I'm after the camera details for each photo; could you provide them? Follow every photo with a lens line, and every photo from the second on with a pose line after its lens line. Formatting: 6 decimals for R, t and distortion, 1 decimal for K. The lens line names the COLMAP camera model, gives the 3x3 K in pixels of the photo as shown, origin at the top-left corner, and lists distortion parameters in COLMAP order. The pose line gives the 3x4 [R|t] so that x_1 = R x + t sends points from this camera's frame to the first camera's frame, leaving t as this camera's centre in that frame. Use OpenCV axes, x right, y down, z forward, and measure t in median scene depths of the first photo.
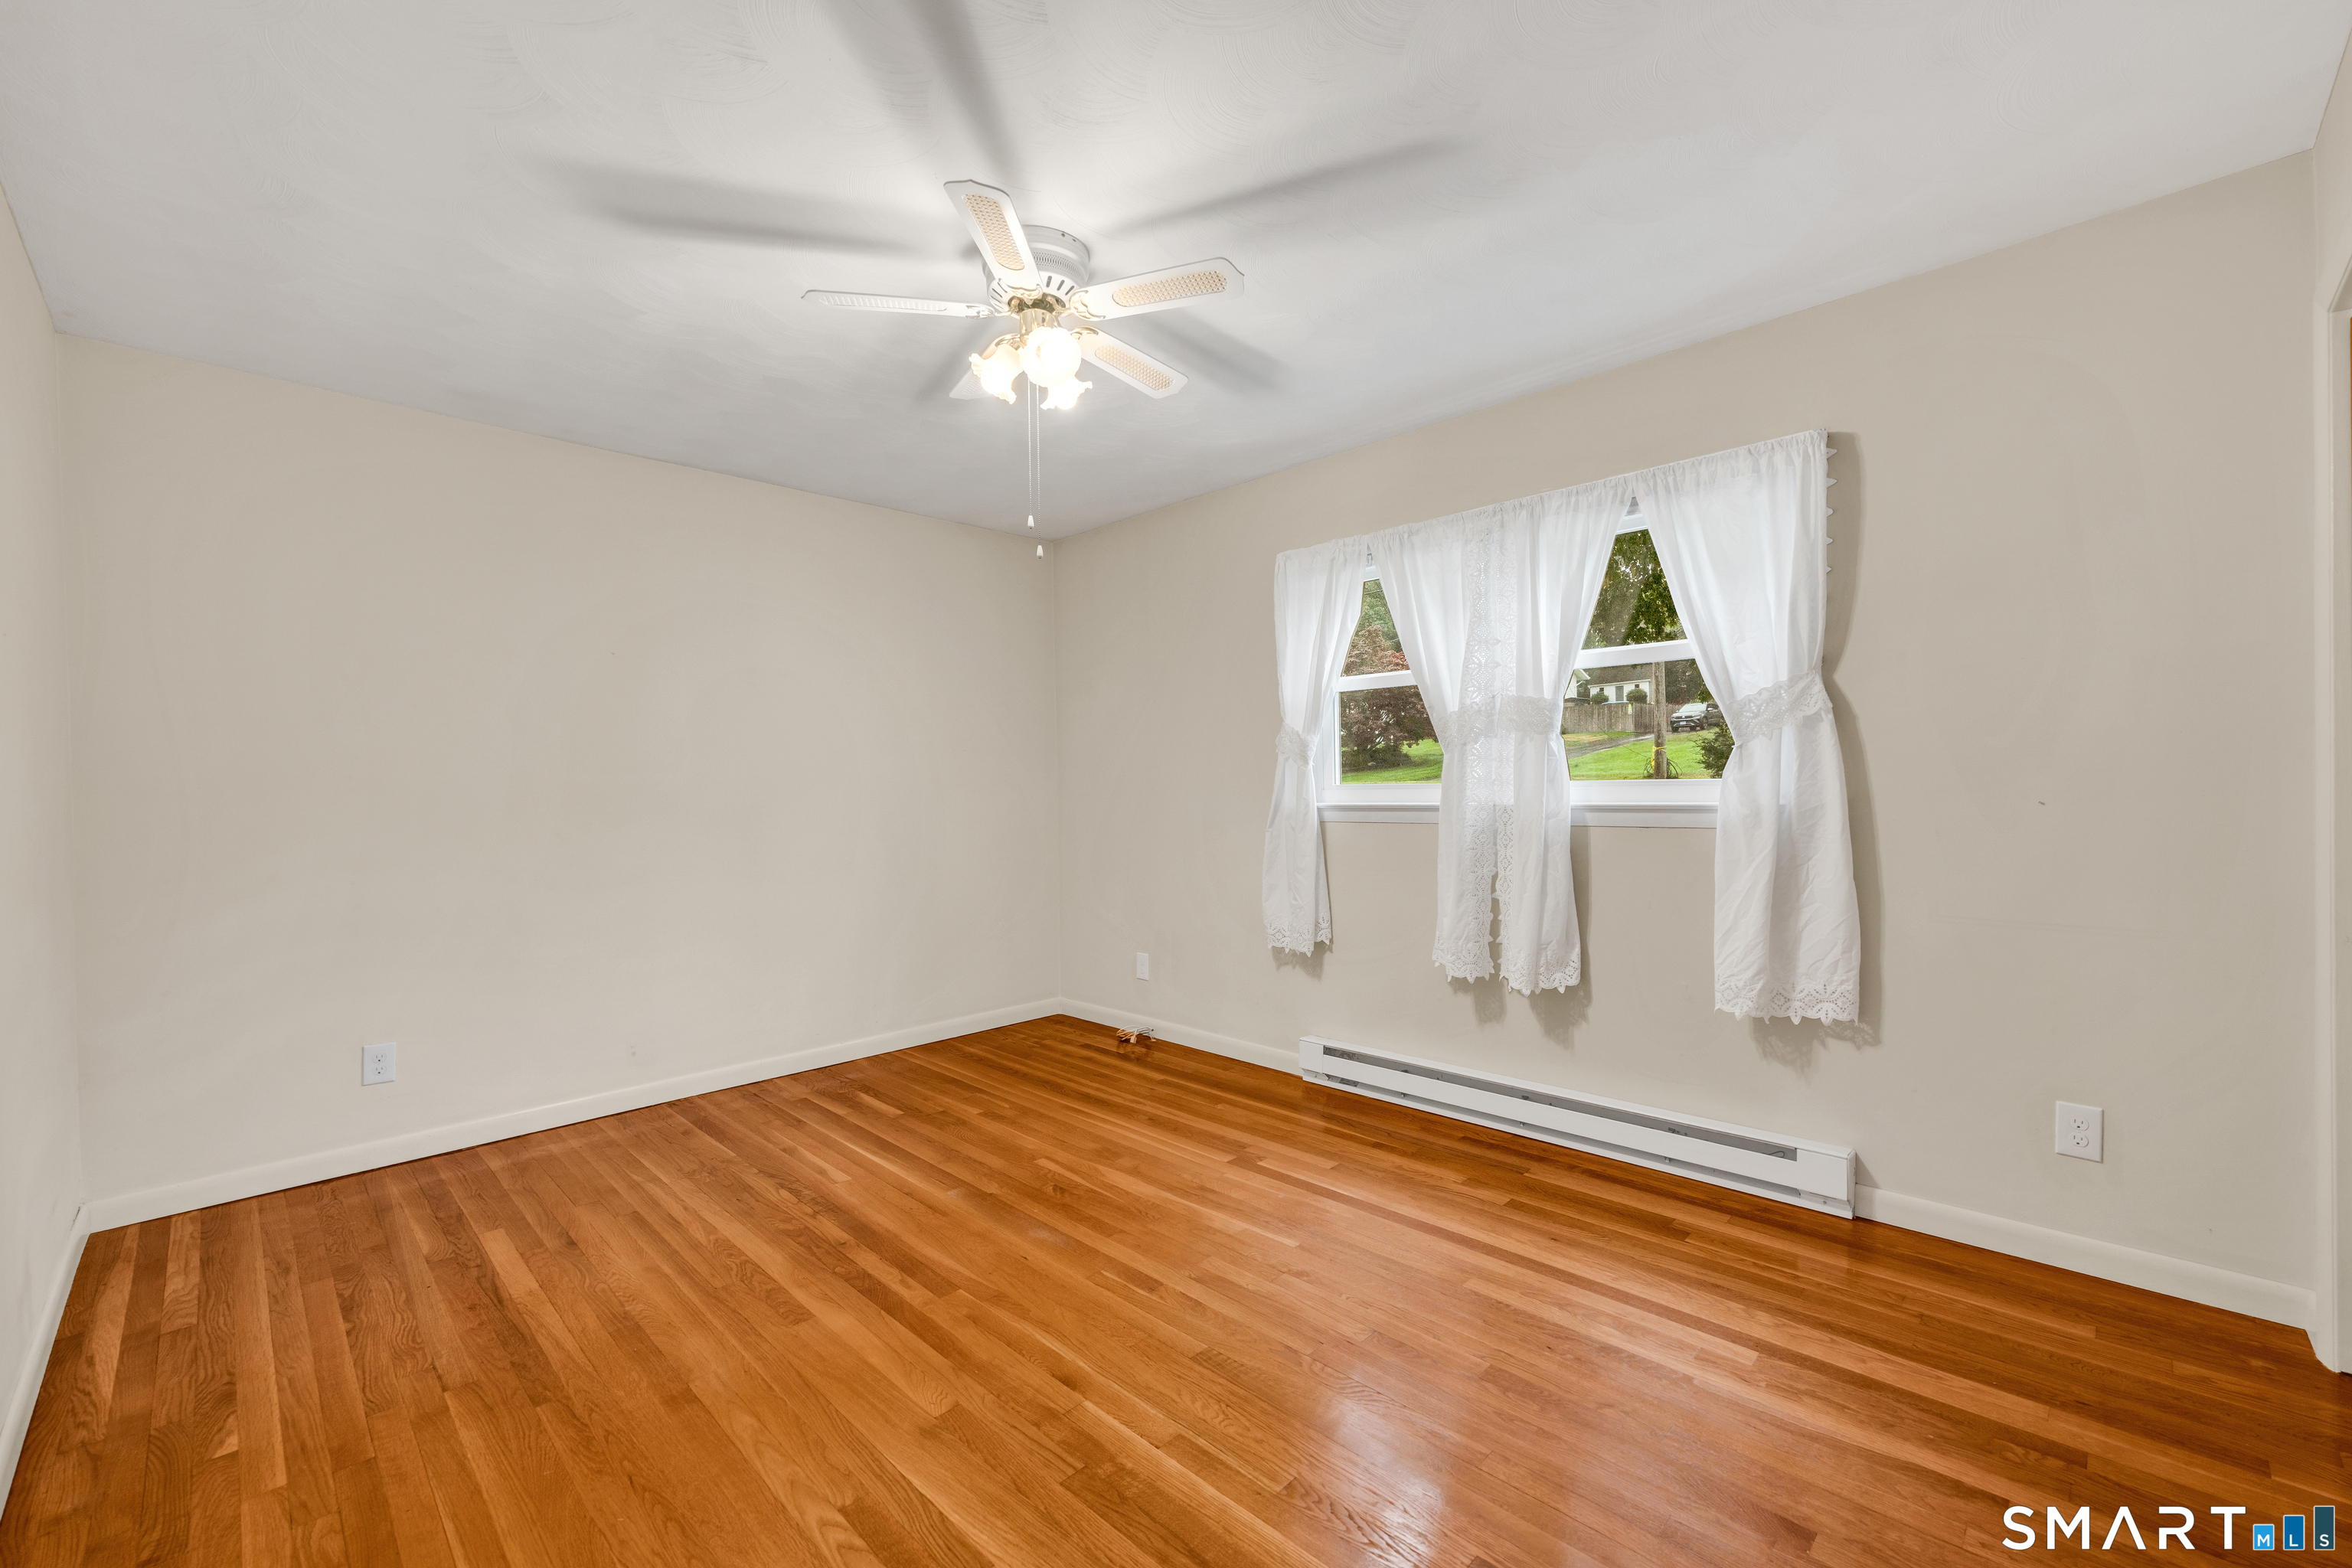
lens RADIAL K [[936.1, 0, 1176.0], [0, 936.1, 789.2], [0, 0, 1]] dist [0.000137, 0.000017]
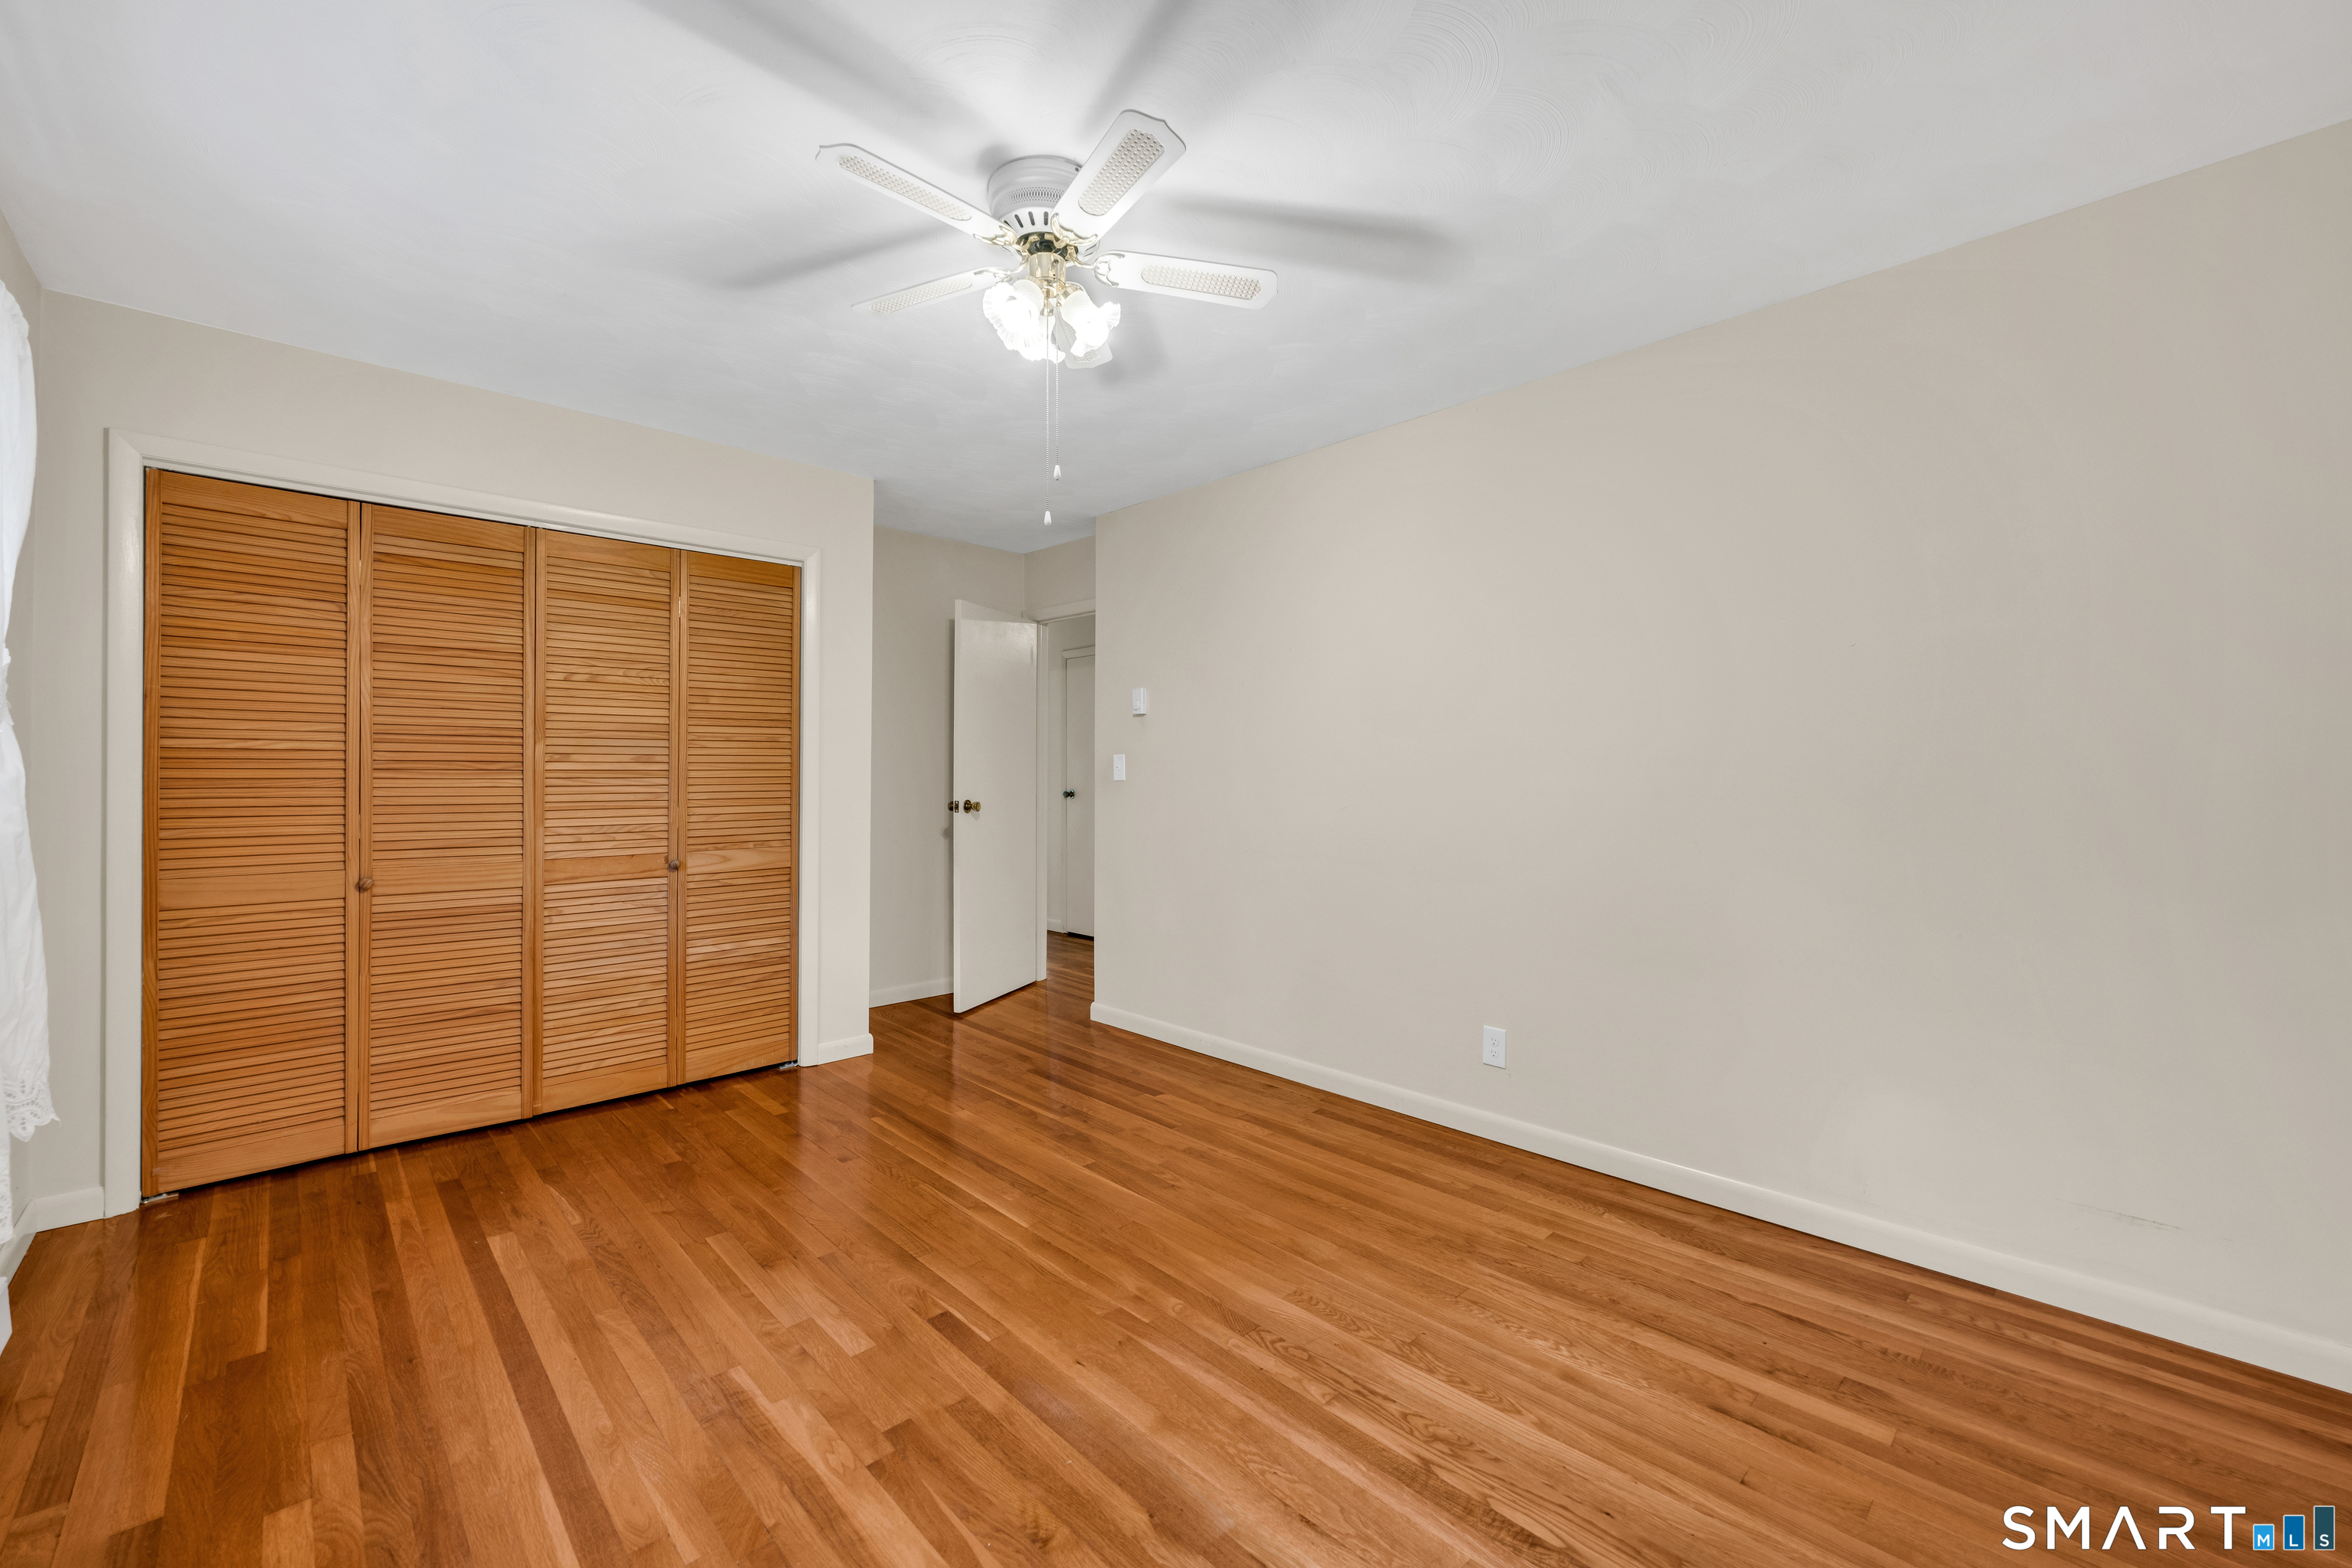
lens RADIAL K [[936.1, 0, 1176.0], [0, 936.1, 789.2], [0, 0, 1]] dist [0.000137, 0.000017]
pose [[-0.999820, 0.010874, 0.015536, -0.278626], [0.010869, 0.999941, -0.000407, 0.011379], [-0.015540, -0.000238, -0.999879, 1.939426]]
